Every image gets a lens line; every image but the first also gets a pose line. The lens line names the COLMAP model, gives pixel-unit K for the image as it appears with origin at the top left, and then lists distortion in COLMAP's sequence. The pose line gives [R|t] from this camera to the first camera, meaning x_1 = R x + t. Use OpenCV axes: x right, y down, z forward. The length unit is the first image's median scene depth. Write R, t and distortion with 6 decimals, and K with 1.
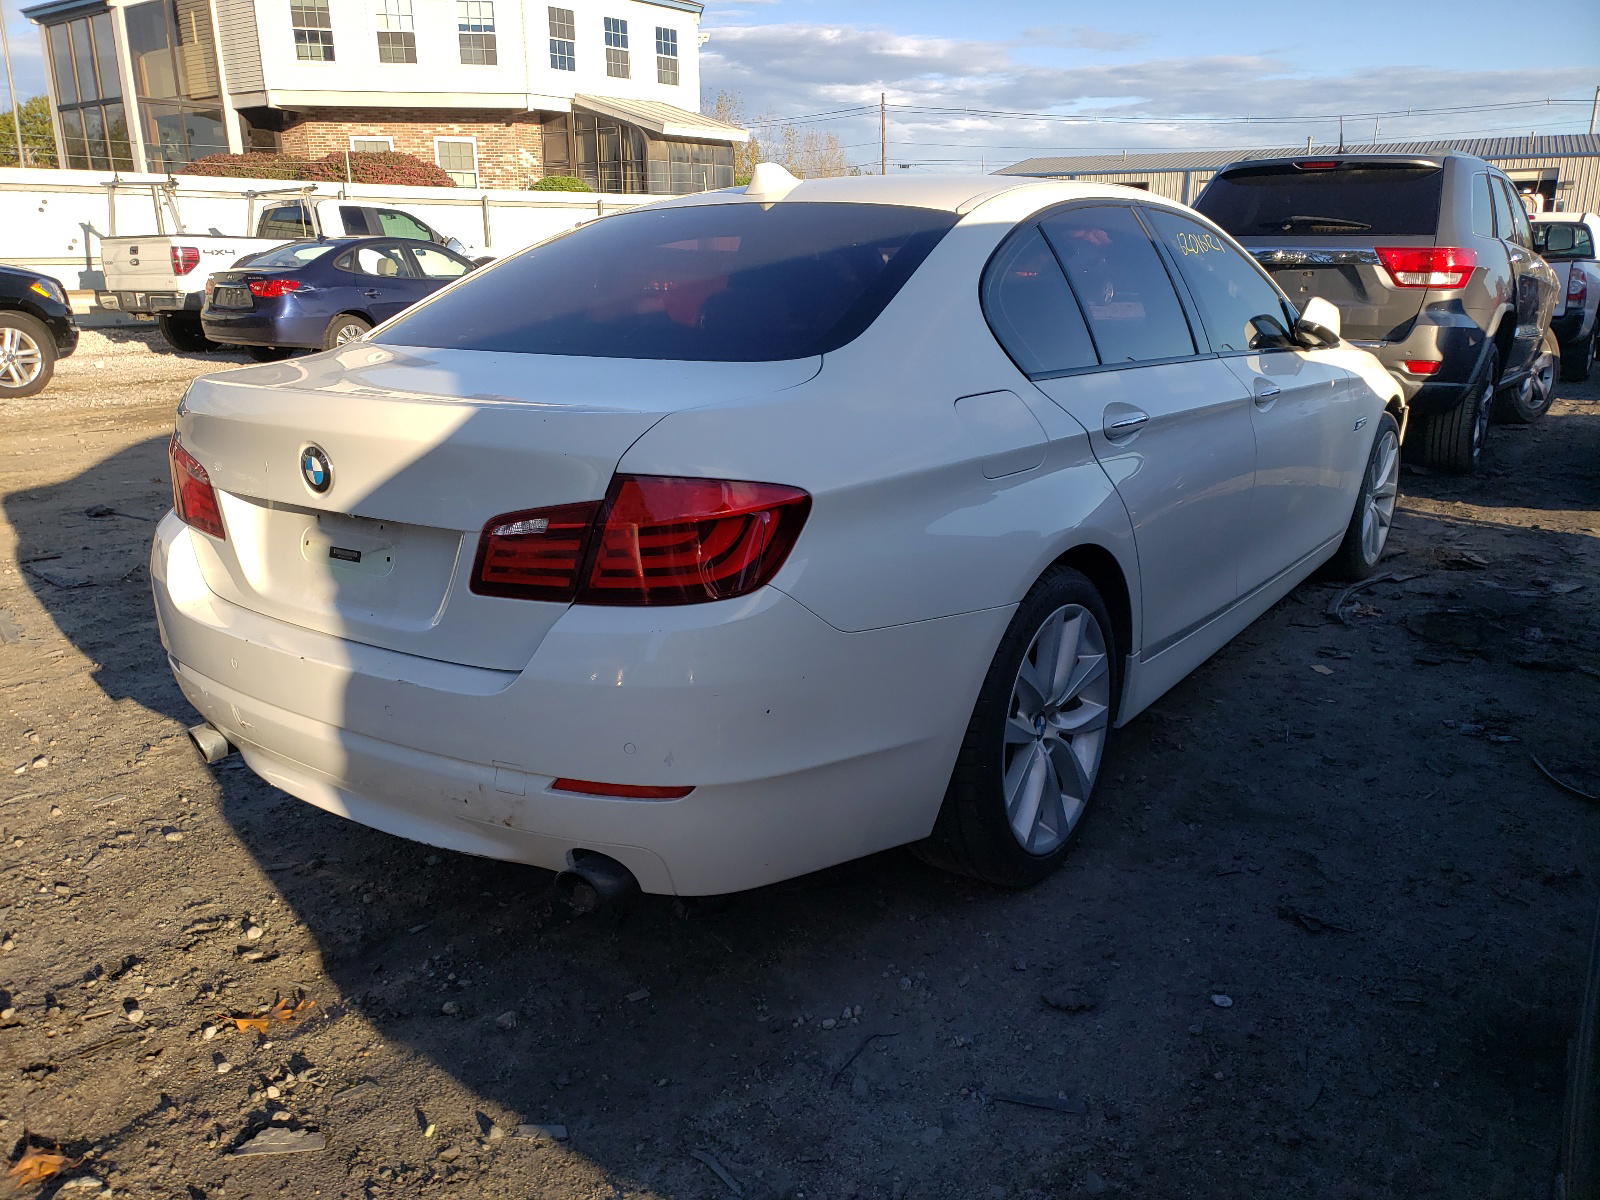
lens RADIAL K [[1211.9, 0, 800.4], [0, 1211.9, 604.6], [0, 0, 1]] dist [0.016161, 0.009026]
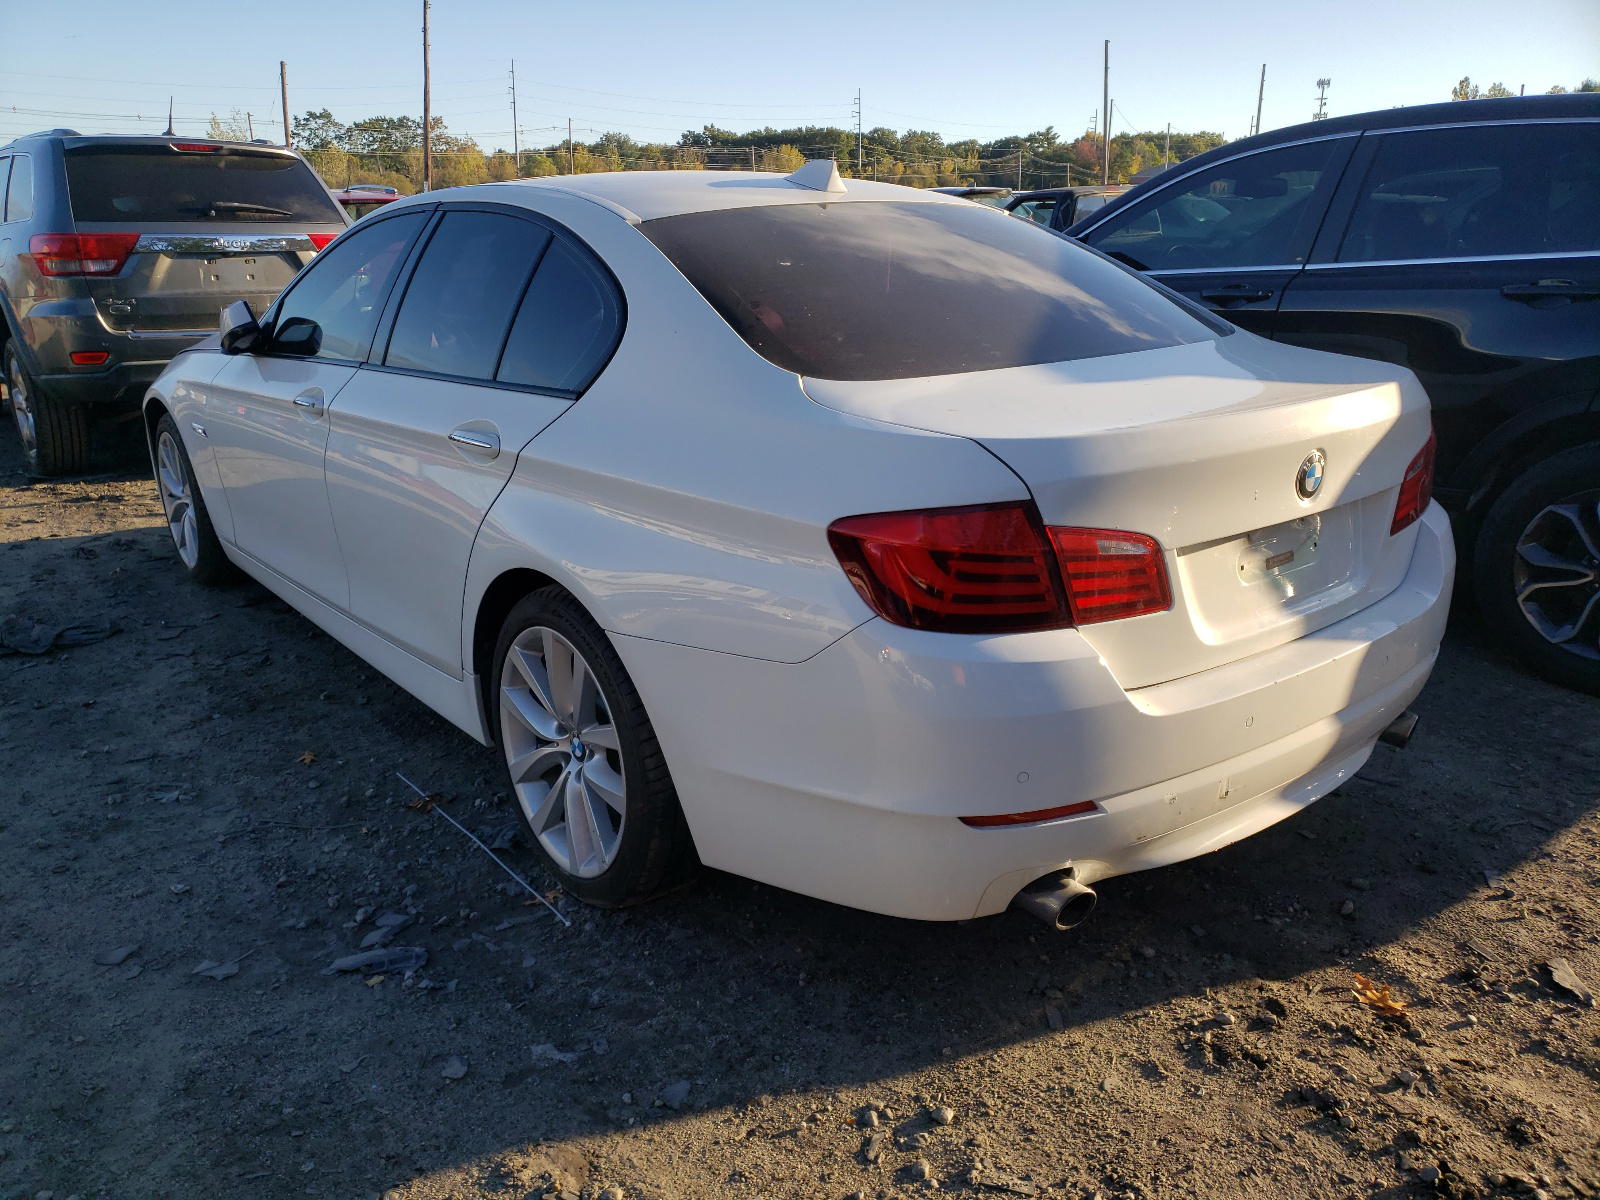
lens RADIAL K [[1211.9, 0, 796.9], [0, 1211.9, 595.8], [0, 0, 1]] dist [0.016161, 0.009026]
pose [[0.299619, -0.282949, 0.911136, -1.276419], [0.276593, 0.939757, 0.200882, -0.288949], [-0.913085, 0.191825, 0.359831, 0.914014]]
